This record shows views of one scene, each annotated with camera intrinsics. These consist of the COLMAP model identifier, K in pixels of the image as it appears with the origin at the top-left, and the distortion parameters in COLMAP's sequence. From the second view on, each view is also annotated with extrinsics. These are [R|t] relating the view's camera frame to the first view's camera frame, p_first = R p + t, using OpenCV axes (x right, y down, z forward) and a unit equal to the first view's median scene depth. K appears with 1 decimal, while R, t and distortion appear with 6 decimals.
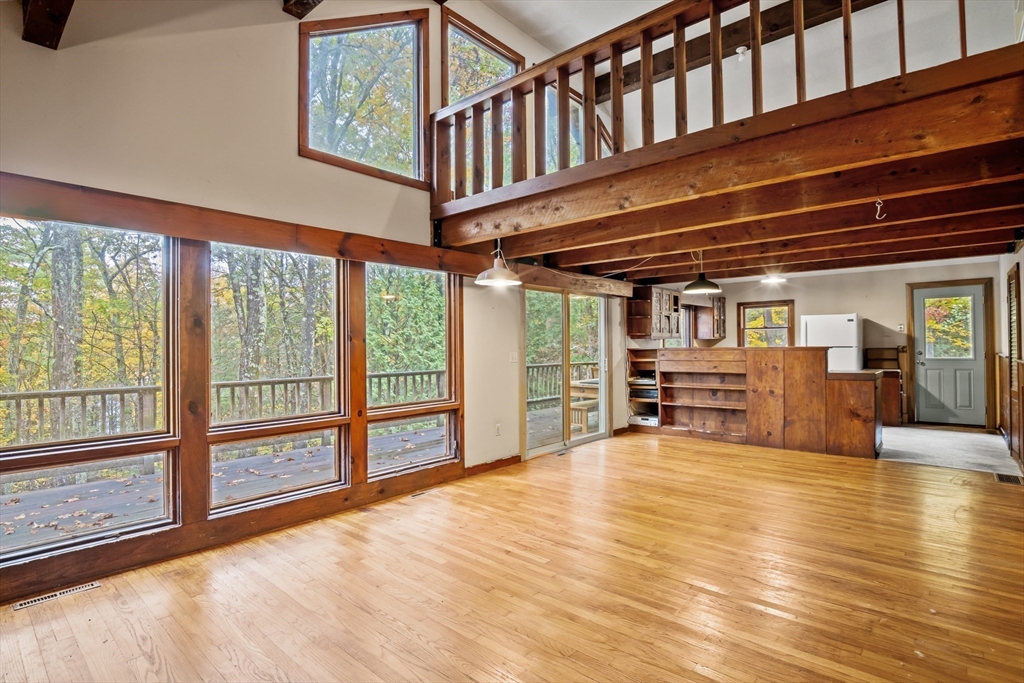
lens RADIAL K [[508.6, 0, 509.8], [0, 508.6, 338.8], [0, 0, 1]] dist [-0.020052, -0.002298]
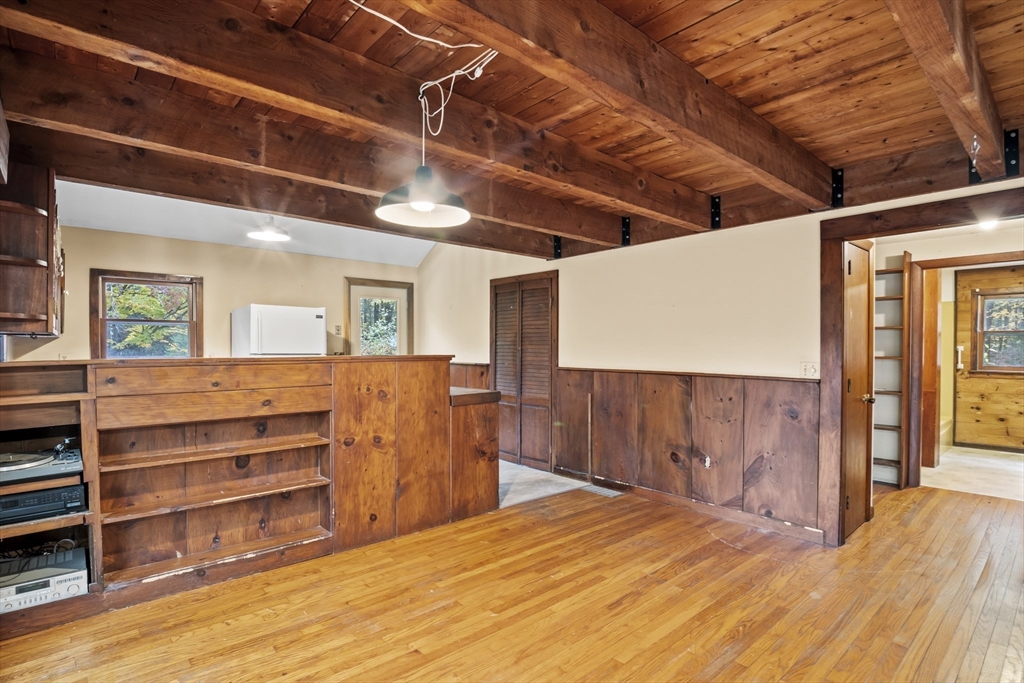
lens RADIAL K [[508.6, 0, 509.1], [0, 508.6, 351.2], [0, 0, 1]] dist [-0.020052, -0.002298]
pose [[0.129883, 0.000338, 0.991529, -0.000211], [-0.014908, 0.999888, 0.001612, 0.009167], [-0.991417, -0.014991, 0.129873, 0.886896]]
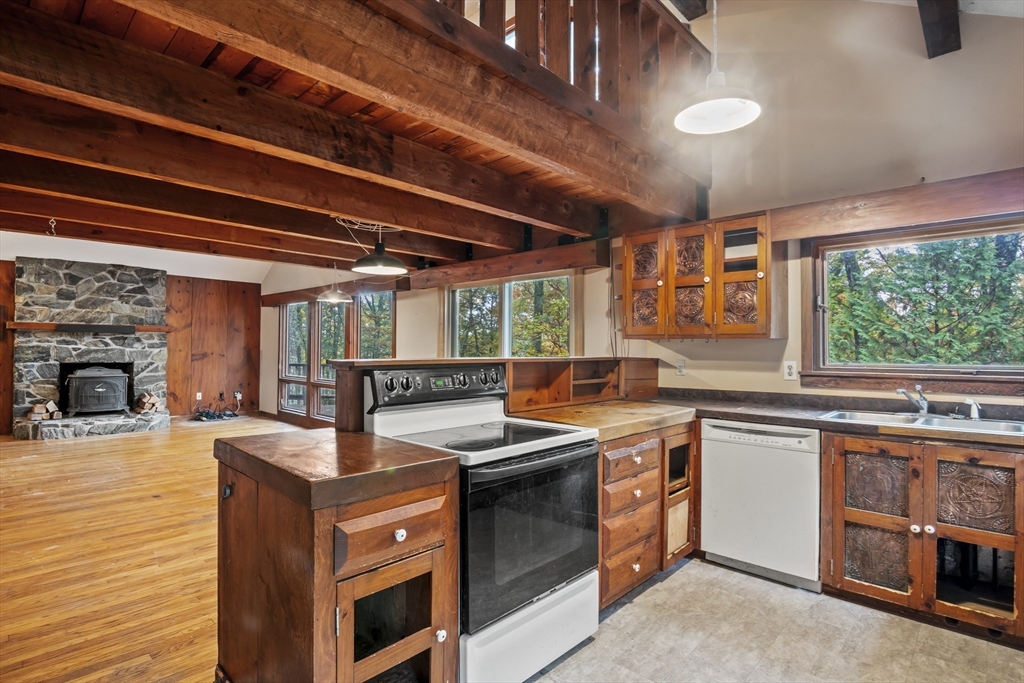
lens RADIAL K [[508.6, 0, 513.7], [0, 508.6, 341.4], [0, 0, 1]] dist [-0.020052, -0.002298]
pose [[-0.034214, -0.002381, -0.999412, 1.051761], [0.004643, 0.999986, -0.002542, 0.004033], [0.999404, -0.004728, -0.034202, 1.205283]]
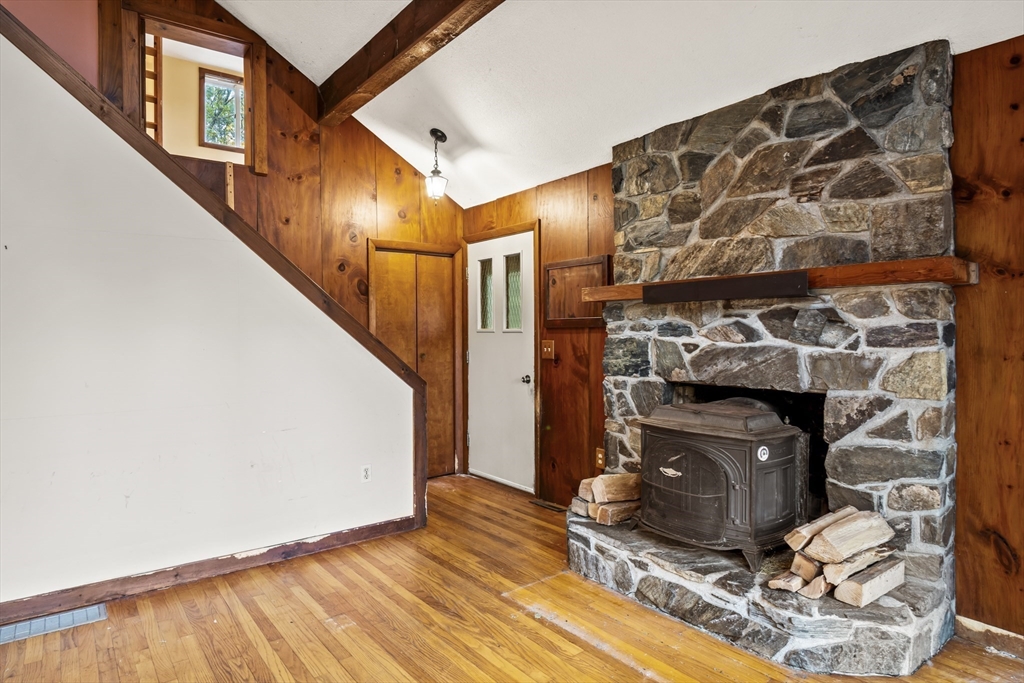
lens RADIAL K [[593.5, 0, 509.1], [0, 593.5, 333.9], [0, 0, 1]] dist [-0.004880, -0.001255]
pose [[-0.979466, 0.014240, 0.201107, -0.160110], [0.012284, 0.999864, -0.010973, 0.006899], [-0.201236, -0.008278, -0.979508, 0.625466]]
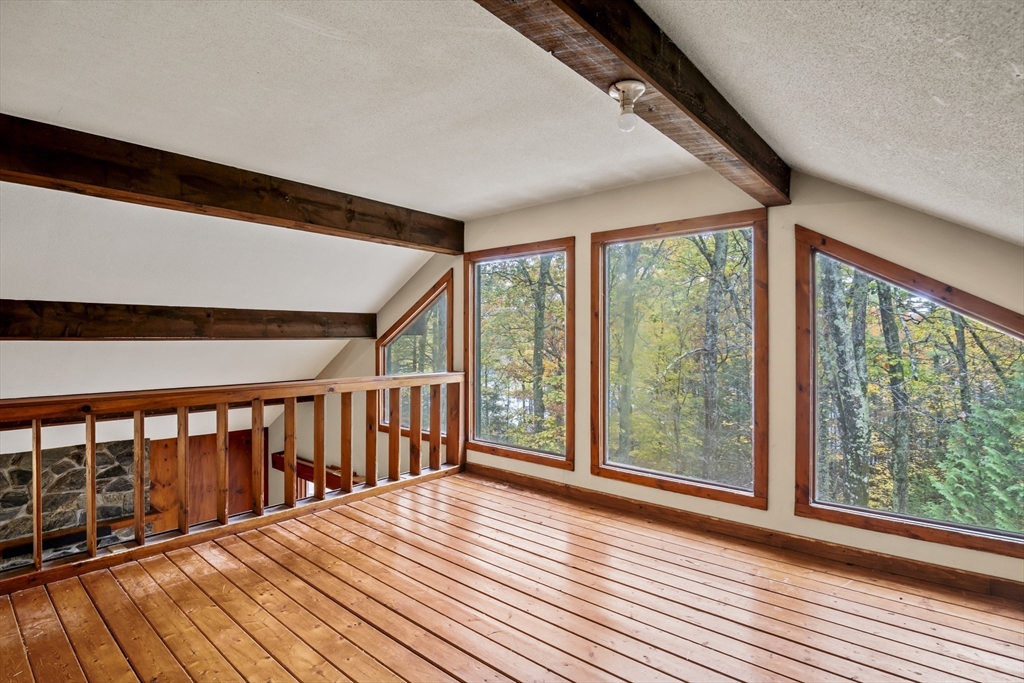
lens RADIAL K [[508.6, 0, 513.0], [0, 508.6, 341.3], [0, 0, 1]] dist [-0.020052, -0.002298]
pose [[0.012490, 0.013166, -0.999835, 0.749621], [0.005575, 0.999897, 0.013237, -0.440129], [0.999906, -0.005739, 0.012416, 0.942409]]
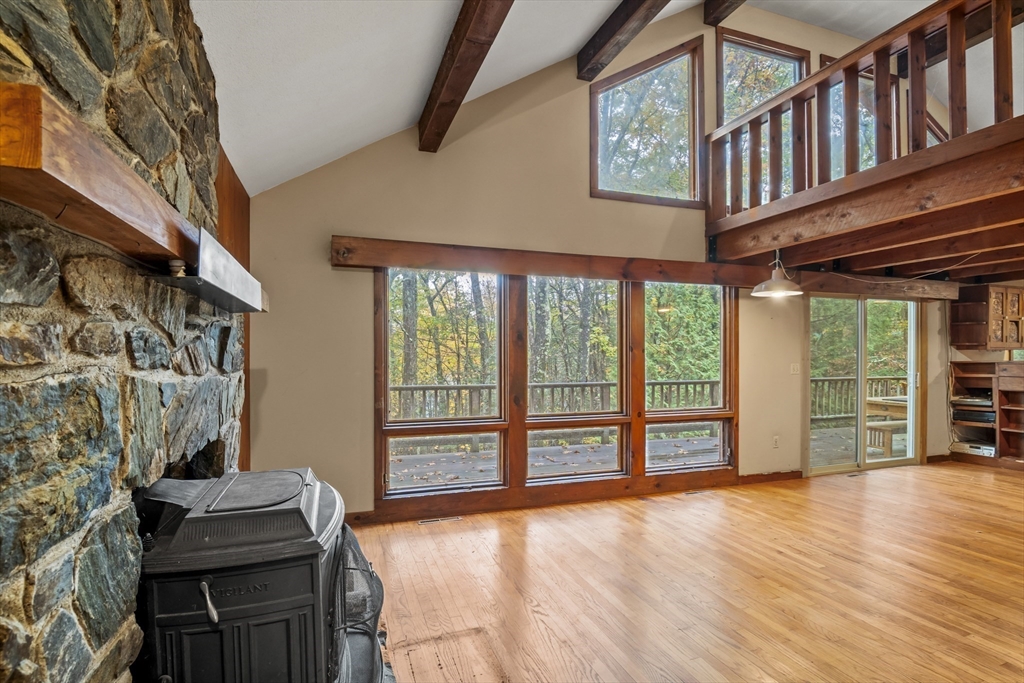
lens RADIAL K [[508.6, 0, 510.3], [0, 508.6, 358.2], [0, 0, 1]] dist [-0.020052, -0.002298]
pose [[0.868471, 0.010748, -0.495624, 0.013179], [-0.001115, 0.999805, 0.019728, -0.001920], [0.495739, -0.016580, 0.868313, -0.101311]]
